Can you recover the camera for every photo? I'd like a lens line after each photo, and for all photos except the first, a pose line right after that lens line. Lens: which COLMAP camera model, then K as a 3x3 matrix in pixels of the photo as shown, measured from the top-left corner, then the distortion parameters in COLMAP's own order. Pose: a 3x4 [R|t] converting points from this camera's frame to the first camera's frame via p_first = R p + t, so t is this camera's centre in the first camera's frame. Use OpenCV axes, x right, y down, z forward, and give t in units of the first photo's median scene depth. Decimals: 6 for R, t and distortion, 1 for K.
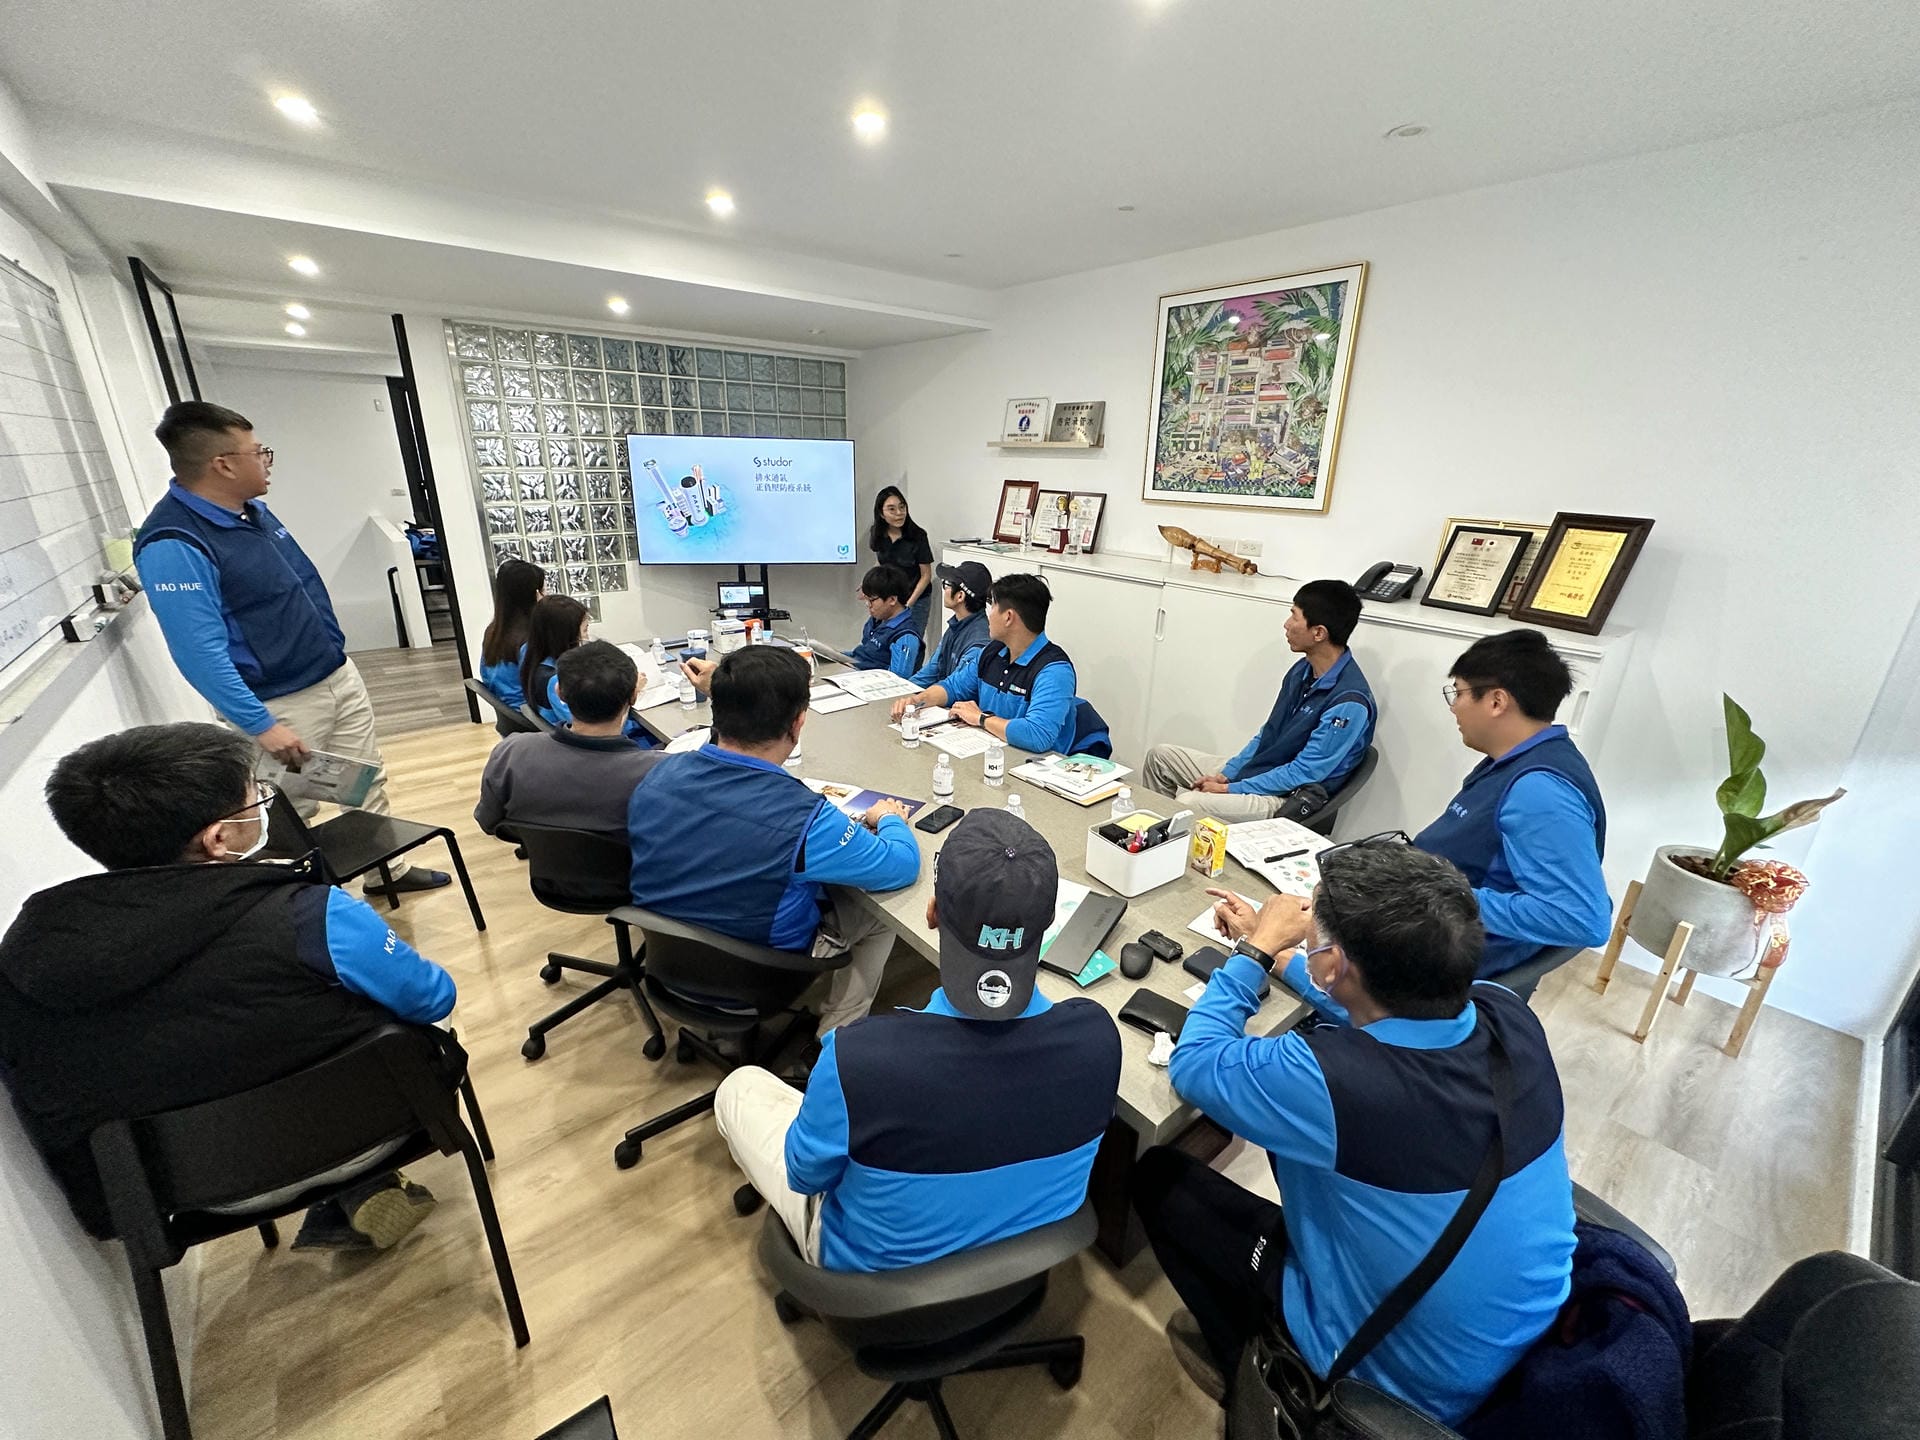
lens RADIAL K [[763.4, 0, 960.0], [0, 763.4, 720.0], [0, 0, 1]] dist [-0.001718, 0.000086]
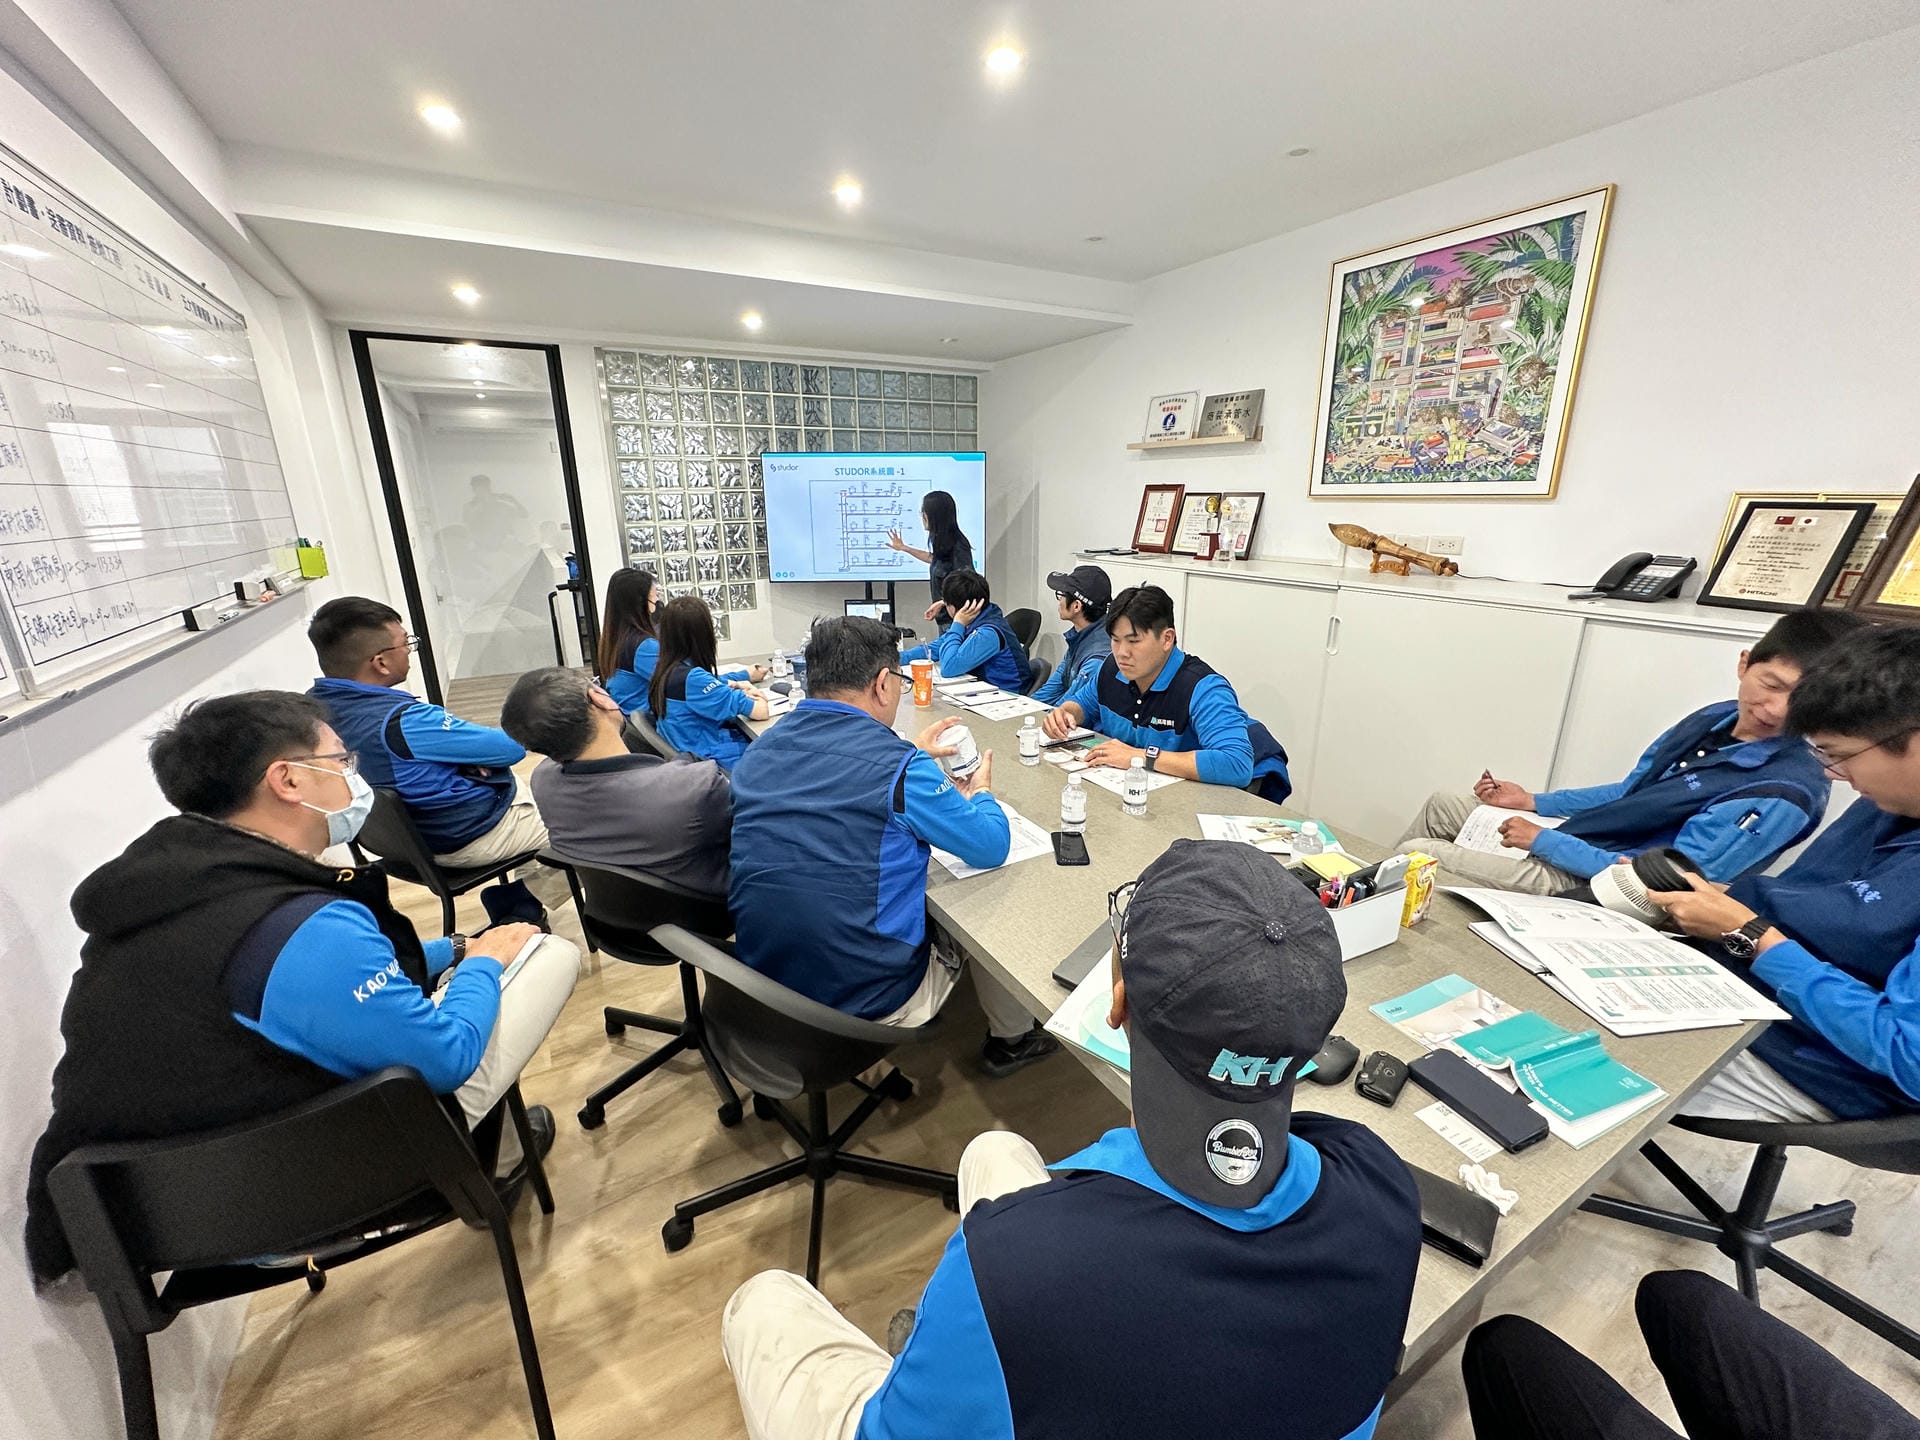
lens RADIAL K [[764.9, 0, 960.0], [0, 764.9, 720.0], [0, 0, 1]] dist [-0.002483, 0.000150]
pose [[0.985829, 0.018100, -0.166775, -0.004275], [-0.025274, 0.998840, -0.040995, 0.014916], [0.165839, 0.044629, 0.985142, 0.096596]]
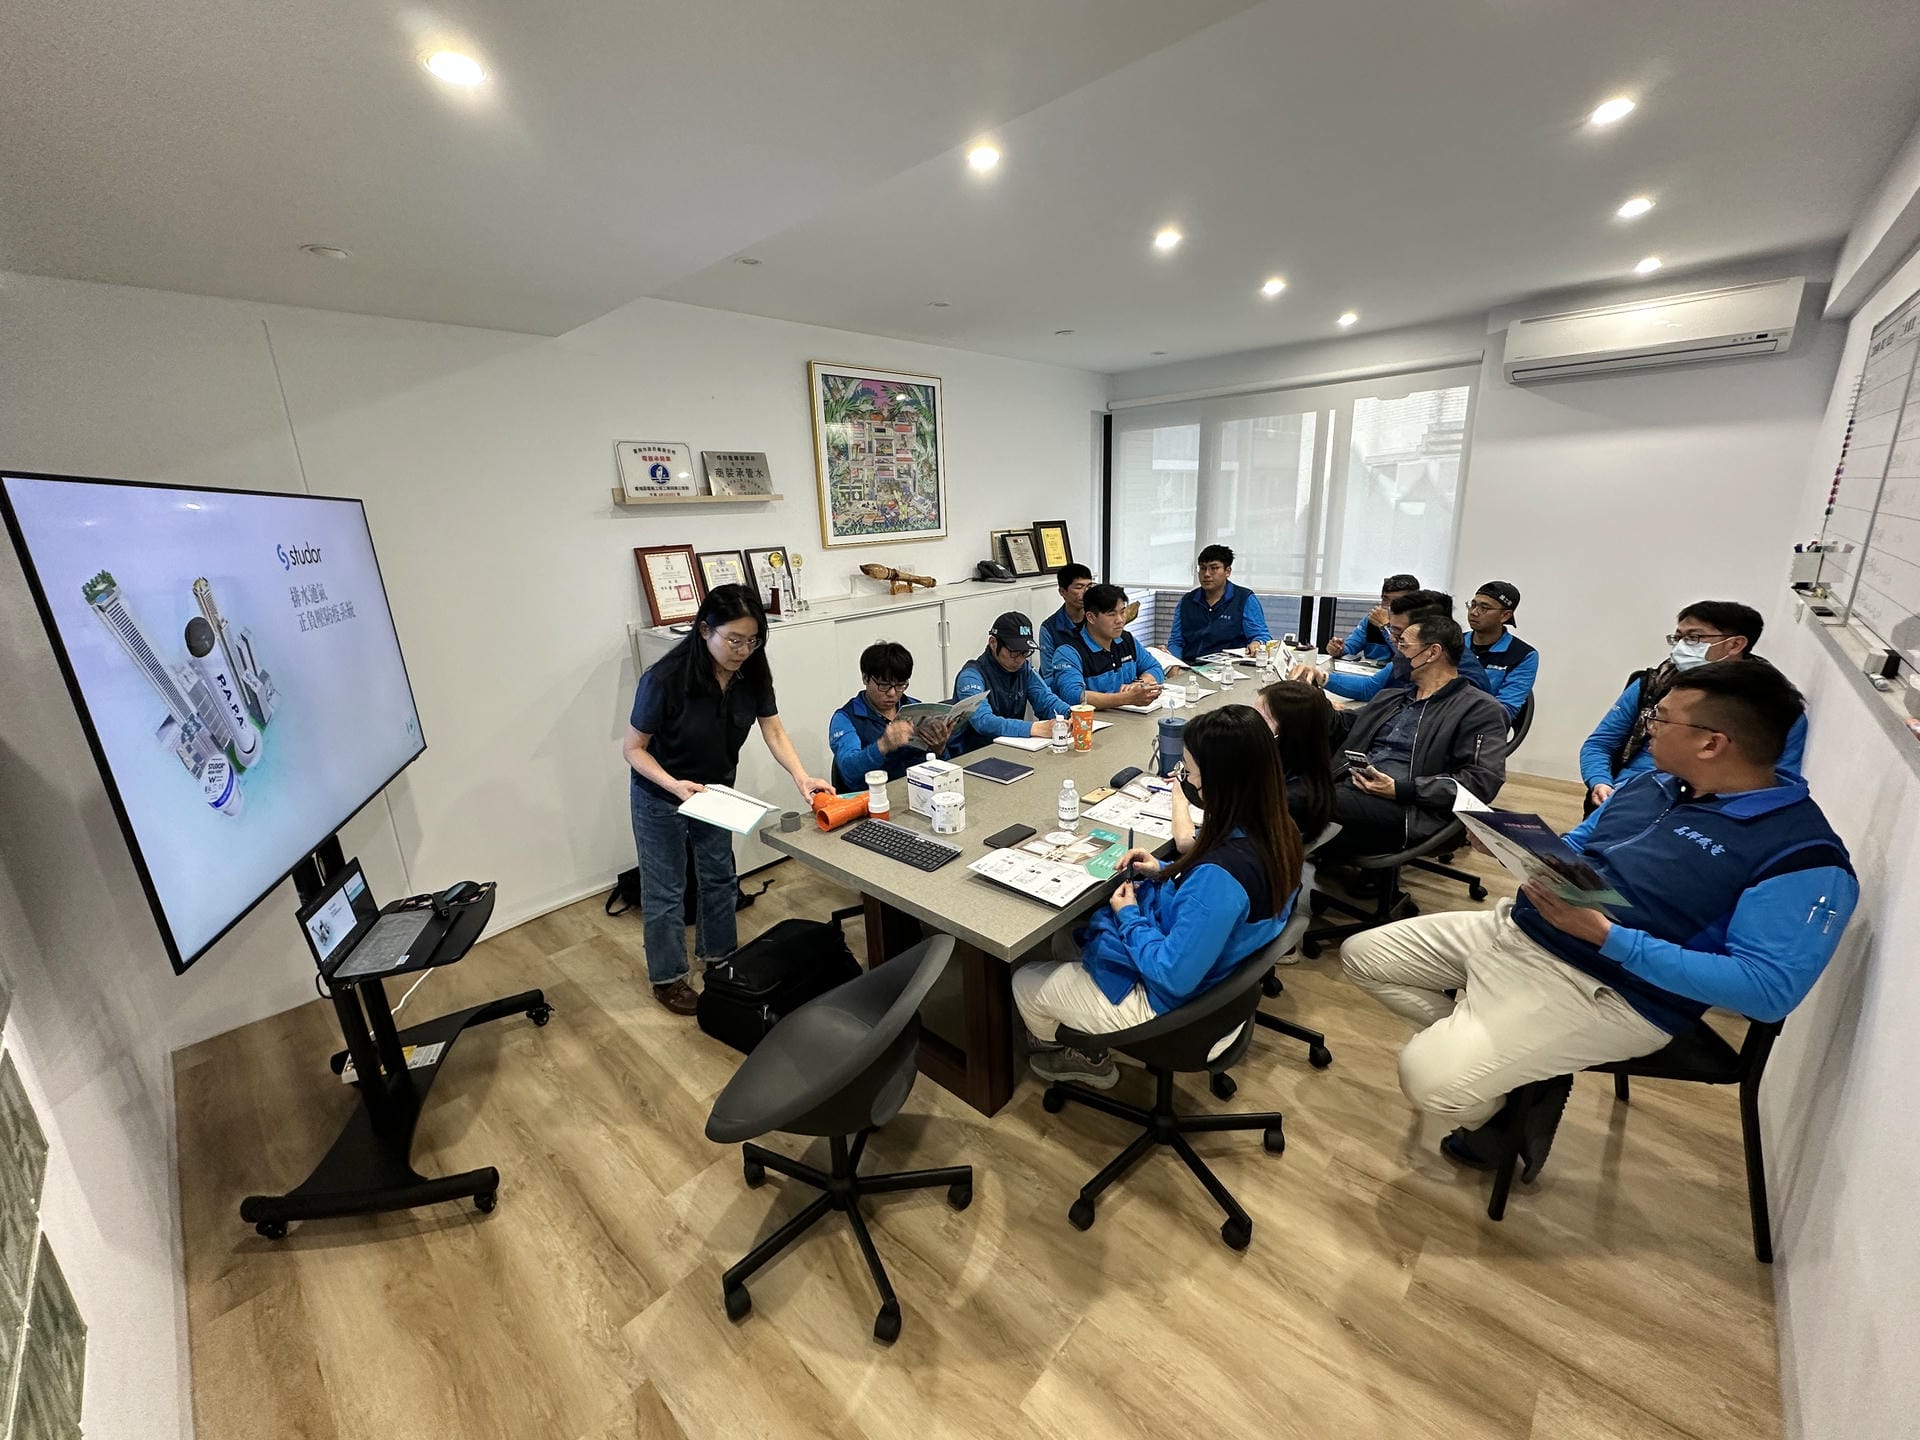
lens RADIAL K [[763.4, 0, 960.0], [0, 763.4, 720.0], [0, 0, 1]] dist [-0.001718, 0.000086]
pose [[-0.126478, -0.280481, 0.951490, -0.989748], [0.362465, 0.879798, 0.307528, -0.385428], [-0.923376, 0.383778, -0.009611, 1.069277]]
